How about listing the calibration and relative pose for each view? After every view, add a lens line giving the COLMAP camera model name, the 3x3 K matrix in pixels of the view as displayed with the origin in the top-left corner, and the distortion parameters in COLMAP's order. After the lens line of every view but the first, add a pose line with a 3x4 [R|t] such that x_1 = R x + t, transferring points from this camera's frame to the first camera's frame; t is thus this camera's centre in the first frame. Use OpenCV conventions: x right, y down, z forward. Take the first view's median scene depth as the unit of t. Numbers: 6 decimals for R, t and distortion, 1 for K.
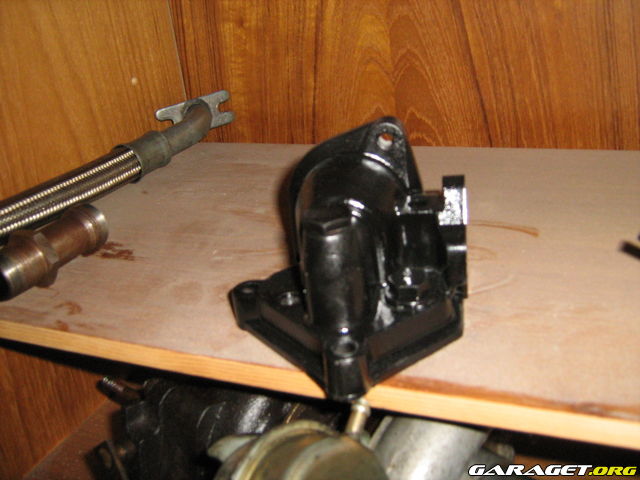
lens RADIAL K [[734.3, 0, 320.0], [0, 734.3, 240.0], [0, 0, 1]] dist [-0.126711, 0.020107]
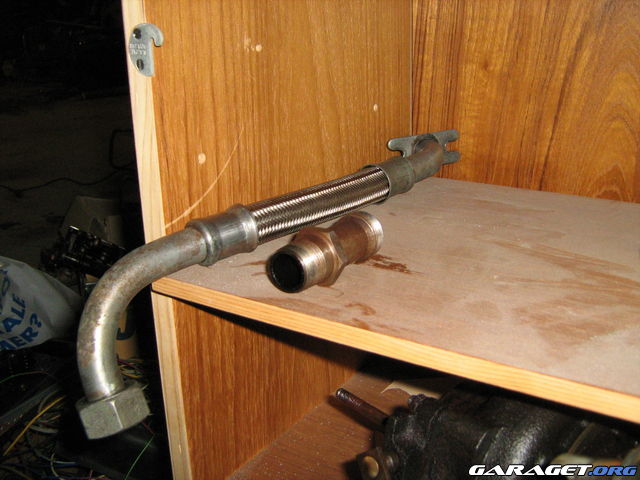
lens RADIAL K [[734.3, 0, 320.0], [0, 734.3, 240.0], [0, 0, 1]] dist [-0.126711, 0.020107]
pose [[0.982239, 0.137800, -0.127347, -0.183667], [-0.148084, 0.986118, -0.075122, 0.054430], [0.115227, 0.092646, 0.989009, -0.007399]]
